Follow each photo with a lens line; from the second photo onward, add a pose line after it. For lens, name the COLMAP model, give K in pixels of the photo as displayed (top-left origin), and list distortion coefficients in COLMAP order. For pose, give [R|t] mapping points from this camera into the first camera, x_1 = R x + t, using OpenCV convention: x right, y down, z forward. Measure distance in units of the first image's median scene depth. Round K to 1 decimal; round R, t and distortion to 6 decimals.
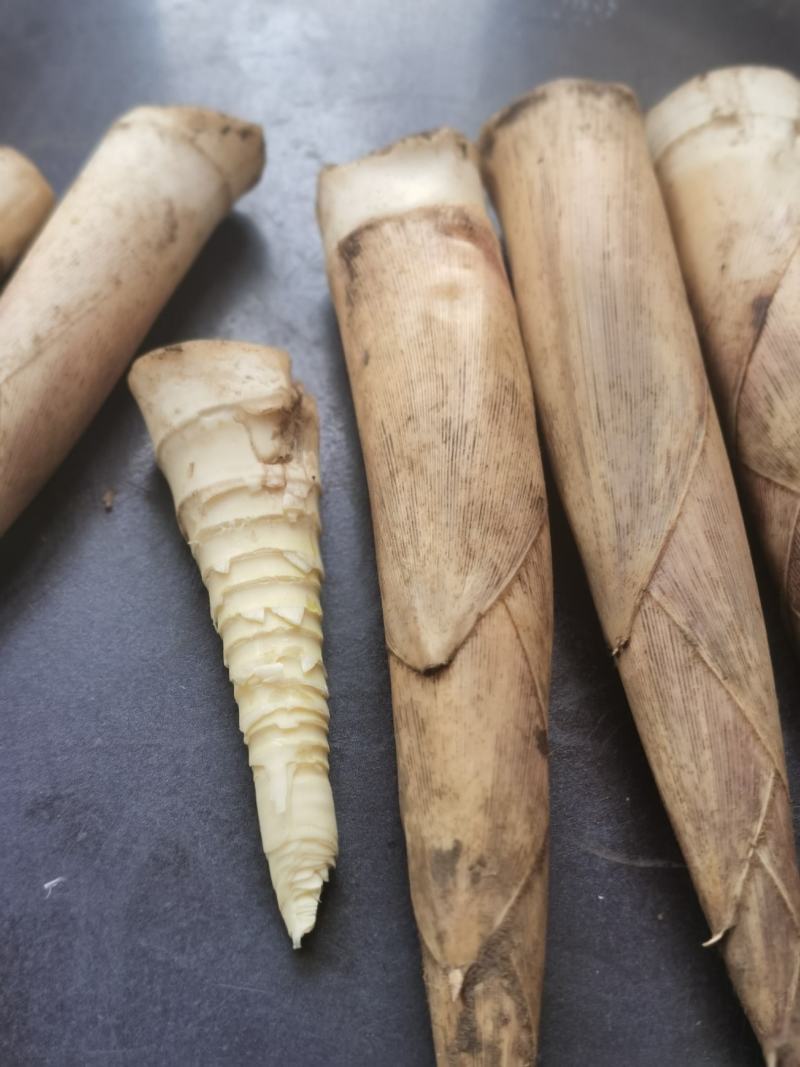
lens RADIAL K [[1565.2, 0, 399.2], [0, 1565.2, 555.6], [0, 0, 1]] dist [0.136391, -0.842372]
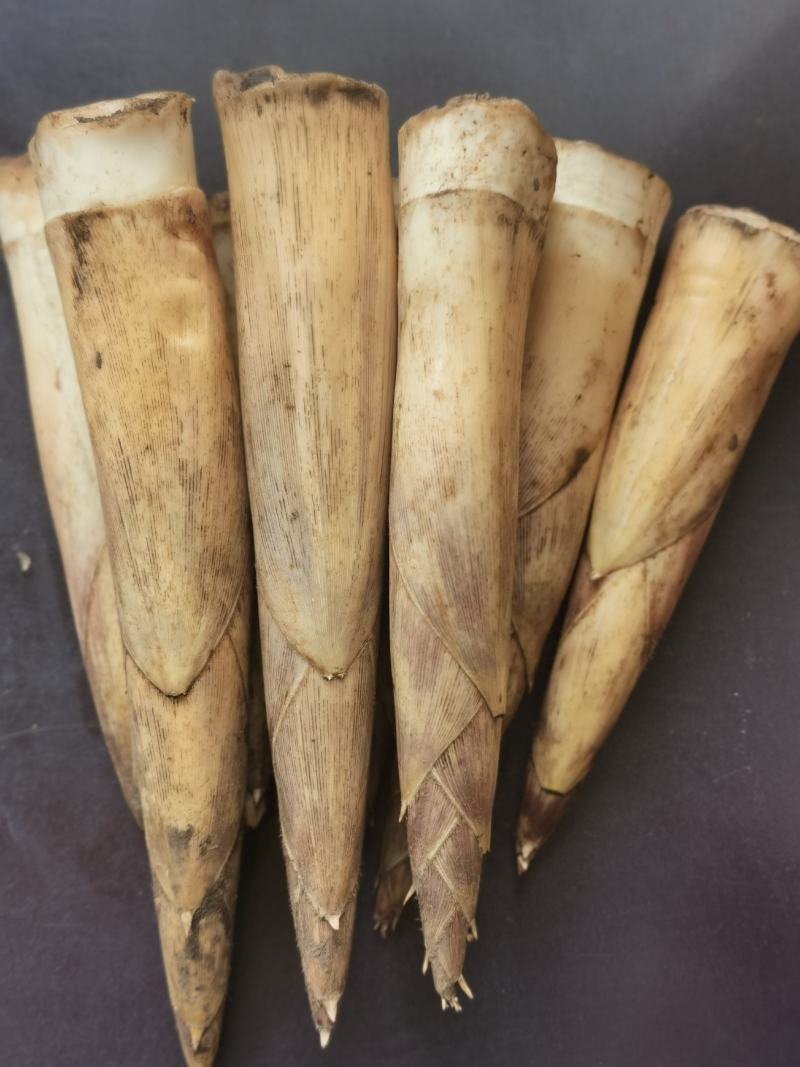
lens RADIAL K [[1565.2, 0, 399.2], [0, 1565.2, 555.6], [0, 0, 1]] dist [0.136391, -0.842372]
pose [[0.912655, -0.037548, 0.407002, -0.312735], [-0.189837, 0.842912, 0.503450, -0.670571], [-0.361970, -0.536740, 0.762160, 0.007890]]
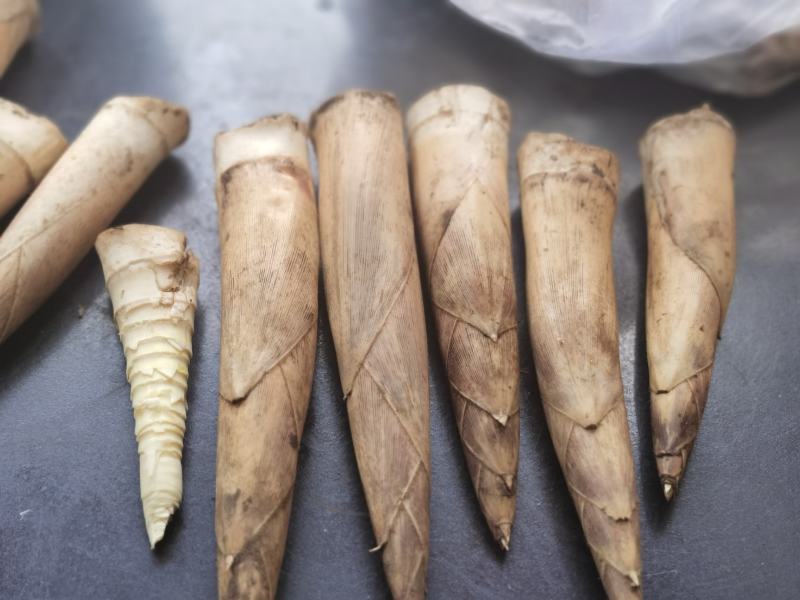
lens RADIAL K [[1173.5, 0, 389.9], [0, 1173.5, 298.7], [0, 0, 1]] dist [0.136391, -0.842372]
pose [[0.999437, 0.030574, -0.013820, 0.204489], [-0.031857, 0.993974, -0.104885, 0.087992], [0.010530, 0.105266, 0.994388, -0.365021]]
